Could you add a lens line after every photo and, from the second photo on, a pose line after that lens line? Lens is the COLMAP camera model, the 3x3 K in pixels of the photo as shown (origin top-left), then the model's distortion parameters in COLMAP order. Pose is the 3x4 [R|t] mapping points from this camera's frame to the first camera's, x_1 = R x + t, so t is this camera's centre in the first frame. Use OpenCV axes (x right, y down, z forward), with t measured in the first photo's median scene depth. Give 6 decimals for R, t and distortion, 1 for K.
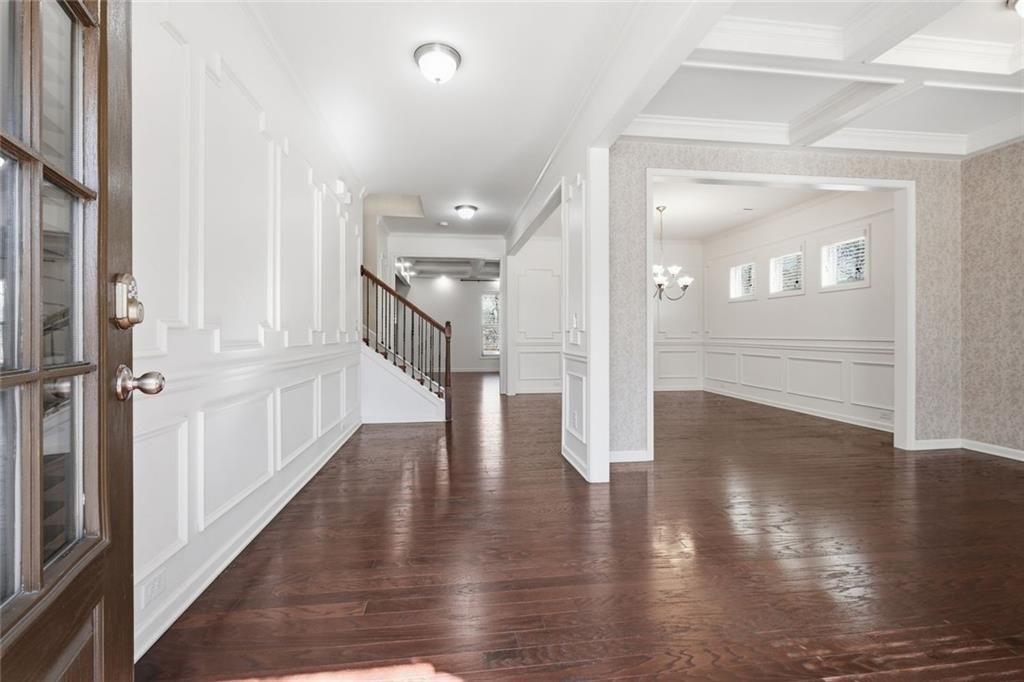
lens RADIAL K [[446.1, 0, 511.8], [0, 446.1, 342.1], [0, 0, 1]] dist [-0.004259, -0.000480]
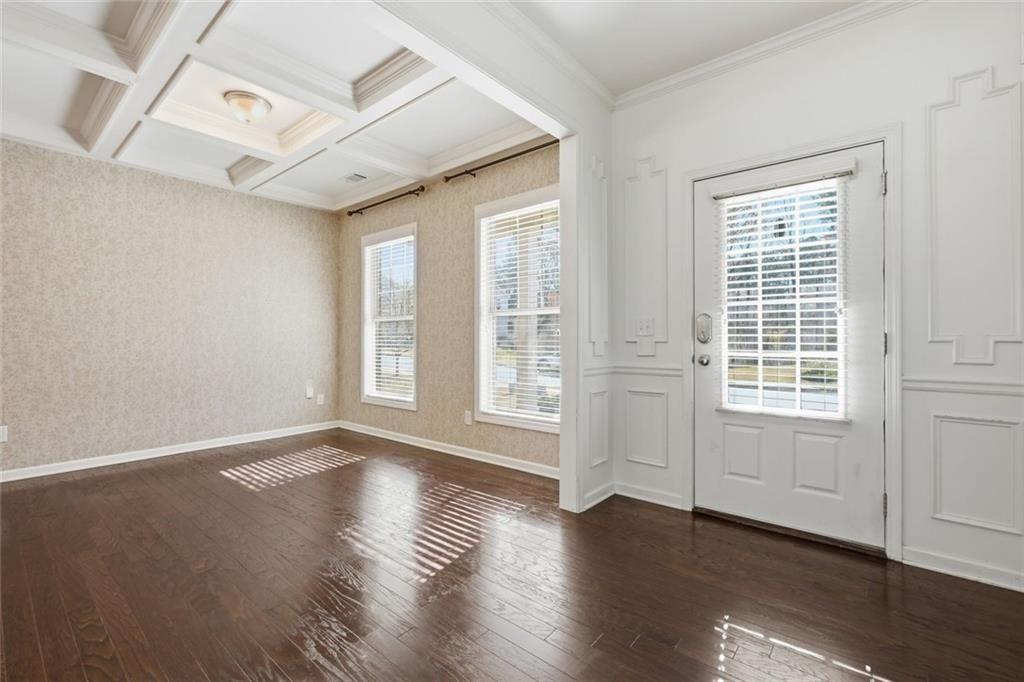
lens RADIAL K [[446.1, 0, 512.1], [0, 446.1, 335.8], [0, 0, 1]] dist [-0.004259, -0.000480]
pose [[-0.669492, 0.005097, 0.742802, -0.299568], [-0.000341, 0.999974, -0.007169, -0.016118], [-0.742819, -0.005053, -0.669473, 1.118405]]
